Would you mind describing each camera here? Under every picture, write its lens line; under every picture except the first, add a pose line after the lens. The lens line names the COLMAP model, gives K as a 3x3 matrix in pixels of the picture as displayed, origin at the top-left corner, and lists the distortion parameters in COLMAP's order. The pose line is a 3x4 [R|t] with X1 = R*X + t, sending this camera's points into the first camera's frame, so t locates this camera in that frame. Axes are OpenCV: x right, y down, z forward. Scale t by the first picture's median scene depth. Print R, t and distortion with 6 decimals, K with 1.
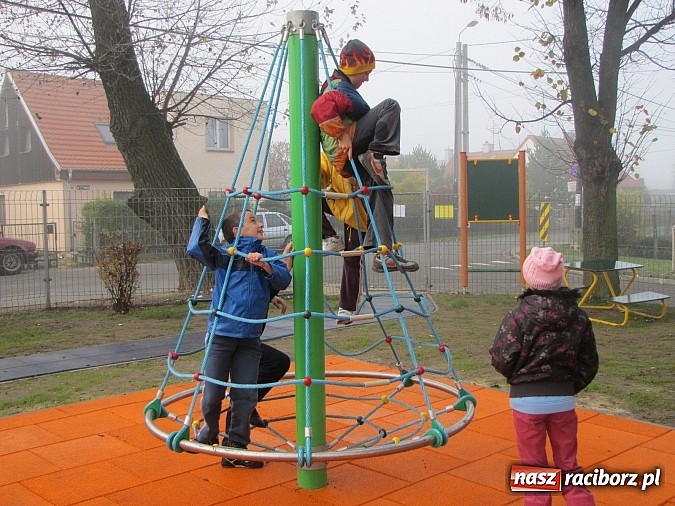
lens RADIAL K [[767.4, 0, 337.5], [0, 767.4, 253.0], [0, 0, 1]] dist [-0.202133, 0.518654]
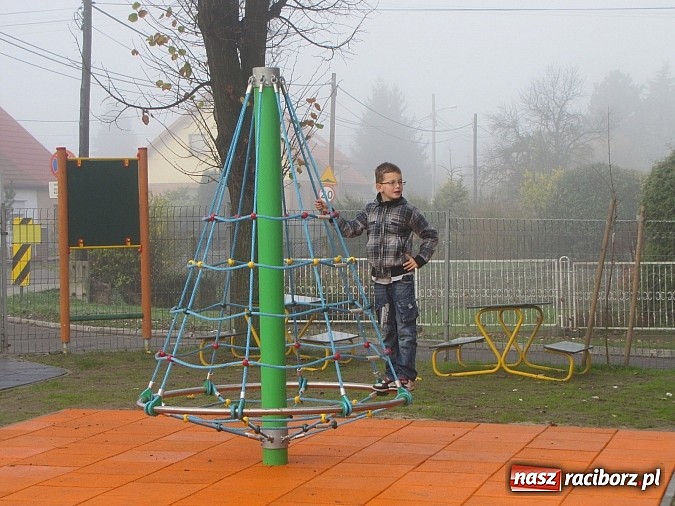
lens RADIAL K [[1584.6, 0, 337.5], [0, 1584.6, 253.0], [0, 0, 1]] dist [0.078369, 0.330649]
pose [[0.863785, -0.002361, 0.503856, -0.352112], [0.029025, 0.998562, -0.045079, 0.036831], [-0.503024, 0.053563, 0.862611, -0.378558]]
